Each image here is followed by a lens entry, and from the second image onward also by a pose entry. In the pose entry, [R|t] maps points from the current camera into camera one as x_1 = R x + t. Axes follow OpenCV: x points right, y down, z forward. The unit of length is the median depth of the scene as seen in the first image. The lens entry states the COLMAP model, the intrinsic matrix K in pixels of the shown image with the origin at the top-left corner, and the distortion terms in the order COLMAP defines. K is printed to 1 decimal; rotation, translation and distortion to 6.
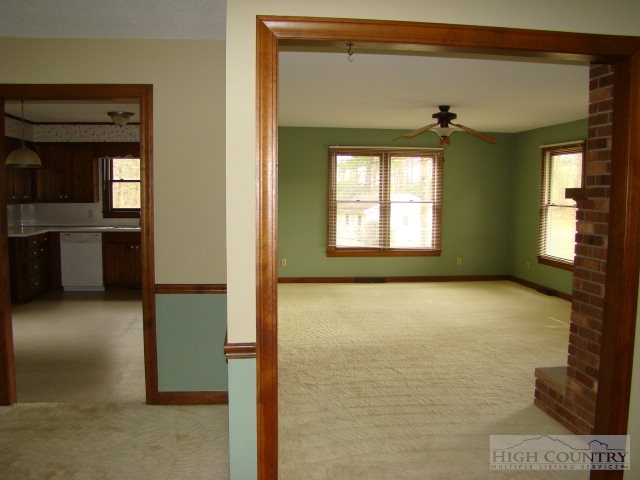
lens RADIAL K [[601.9, 0, 320.0], [0, 601.9, 240.0], [0, 0, 1]] dist [-0.186342, 0.159271]
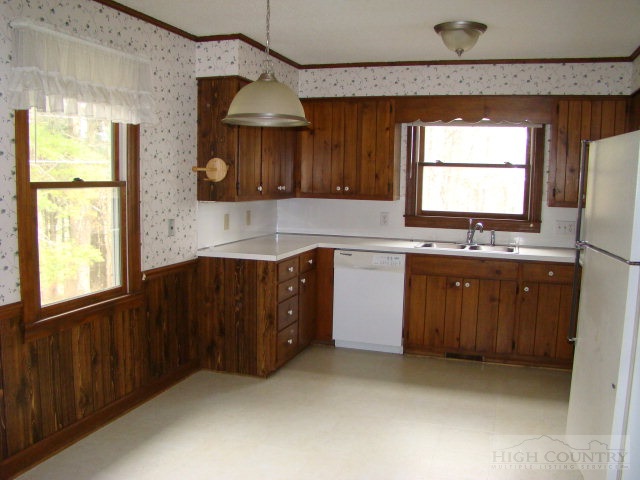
lens RADIAL K [[601.9, 0, 320.0], [0, 601.9, 240.0], [0, 0, 1]] dist [-0.186342, 0.159271]
pose [[0.906081, 0.055556, -0.419440, -0.292213], [-0.049020, 0.998450, 0.026352, -0.053591], [0.420254, -0.003316, 0.907400, 0.631567]]
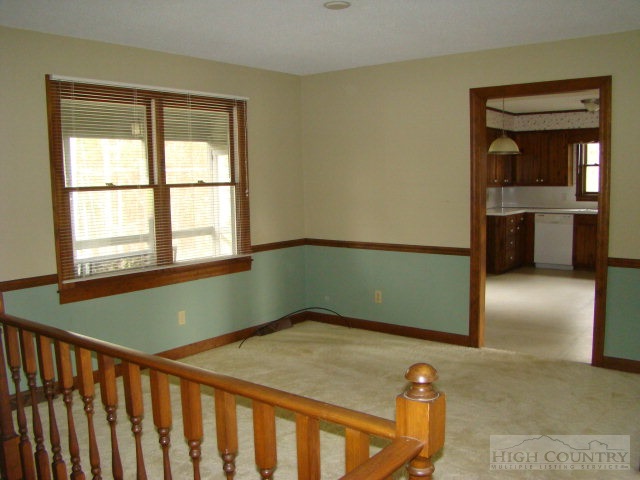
lens RADIAL K [[601.9, 0, 320.0], [0, 601.9, 240.0], [0, 0, 1]] dist [-0.186342, 0.159271]
pose [[0.709581, 0.053572, -0.702585, 0.063963], [-0.036868, 0.998563, 0.038905, 0.012996], [0.703659, -0.001704, 0.710536, -0.093070]]
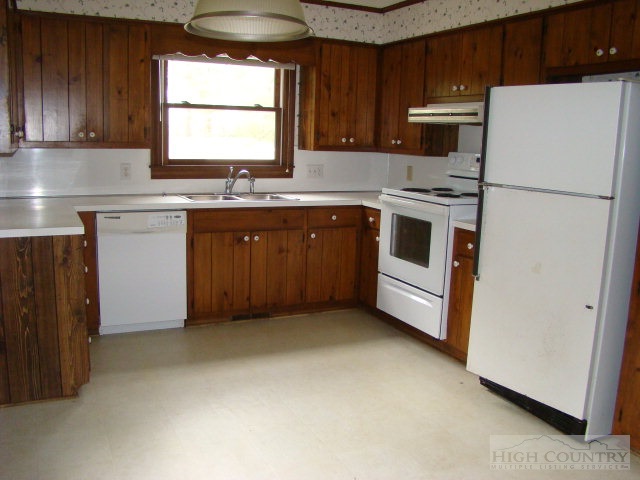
lens RADIAL K [[601.9, 0, 320.0], [0, 601.9, 240.0], [0, 0, 1]] dist [-0.186342, 0.159271]
pose [[0.942167, -0.034667, 0.333347, -0.615433], [0.004177, 0.995773, 0.091750, -0.047427], [-0.335119, -0.085051, 0.938329, 0.719338]]
